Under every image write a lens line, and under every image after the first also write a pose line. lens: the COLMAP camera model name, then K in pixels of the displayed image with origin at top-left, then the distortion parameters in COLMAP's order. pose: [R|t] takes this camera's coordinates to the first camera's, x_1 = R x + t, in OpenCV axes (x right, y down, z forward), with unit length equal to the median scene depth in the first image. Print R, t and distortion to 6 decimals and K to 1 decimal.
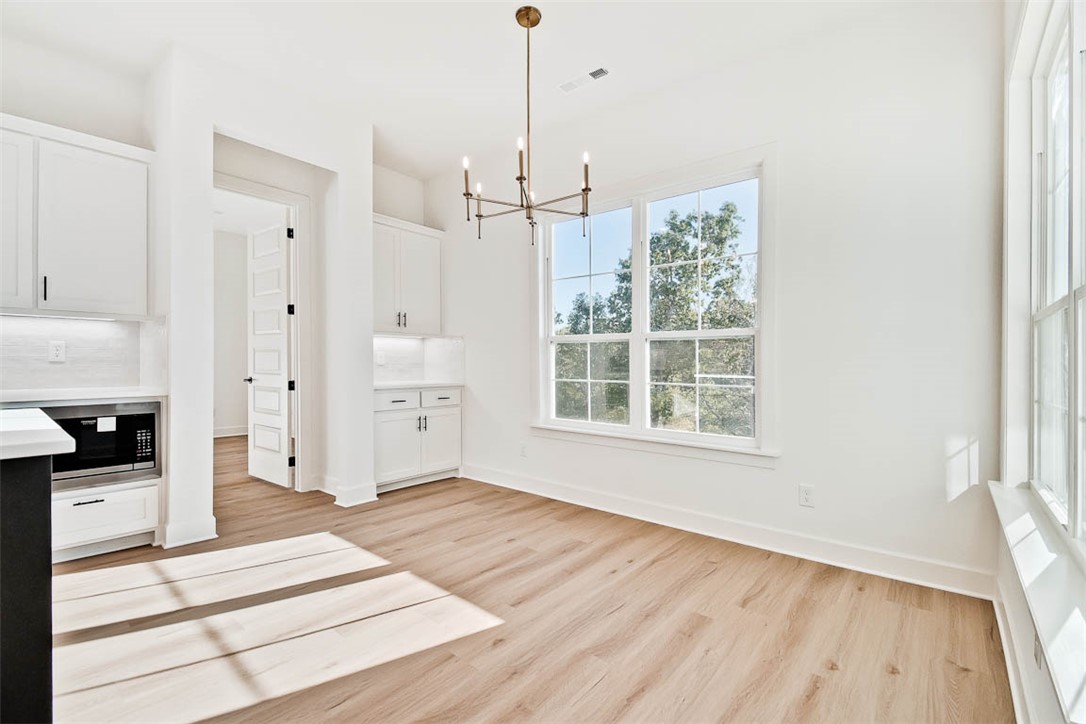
lens RADIAL K [[471.7, 0, 541.6], [0, 471.7, 366.0], [0, 0, 1]] dist [-0.000385, -0.001145]
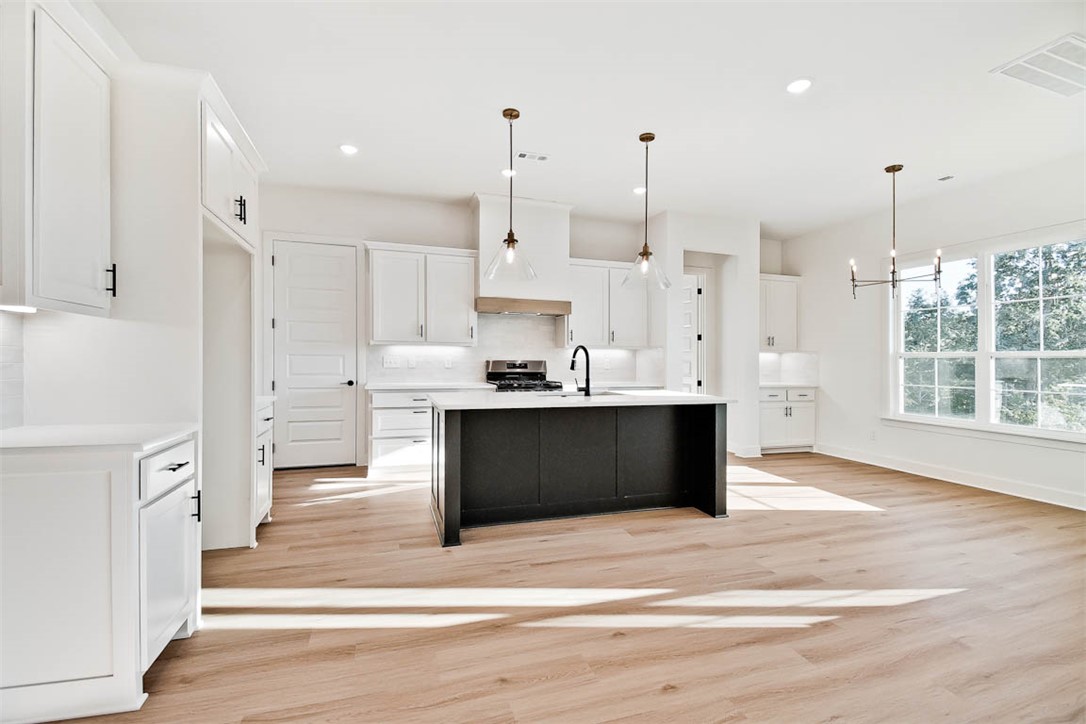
lens RADIAL K [[471.7, 0, 539.3], [0, 471.7, 362.1], [0, 0, 1]] dist [-0.000385, -0.001145]
pose [[0.842700, 0.004434, -0.538365, -0.121996], [-0.013669, 0.999820, -0.013162, -0.003580], [0.538210, 0.018451, 0.842609, -0.706099]]
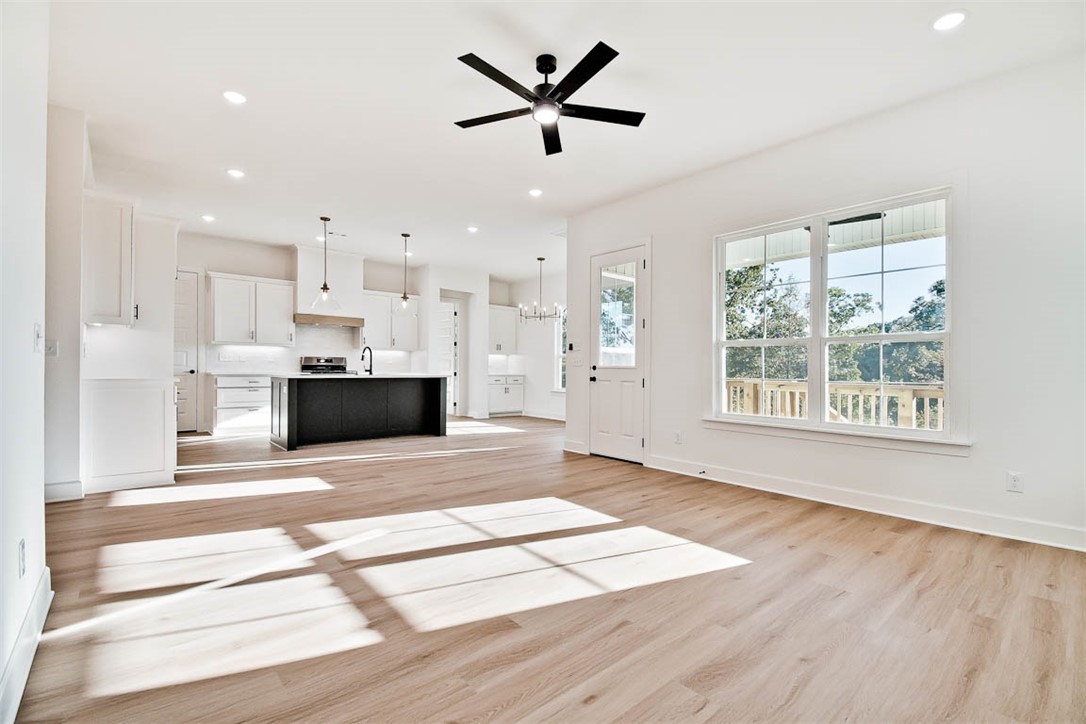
lens RADIAL K [[471.7, 0, 547.2], [0, 471.7, 370.5], [0, 0, 1]] dist [-0.000385, -0.001145]
pose [[0.988654, 0.005384, -0.150117, 0.330632], [-0.007362, 0.999893, -0.012623, 0.051448], [0.150033, 0.013585, 0.988588, -1.438787]]
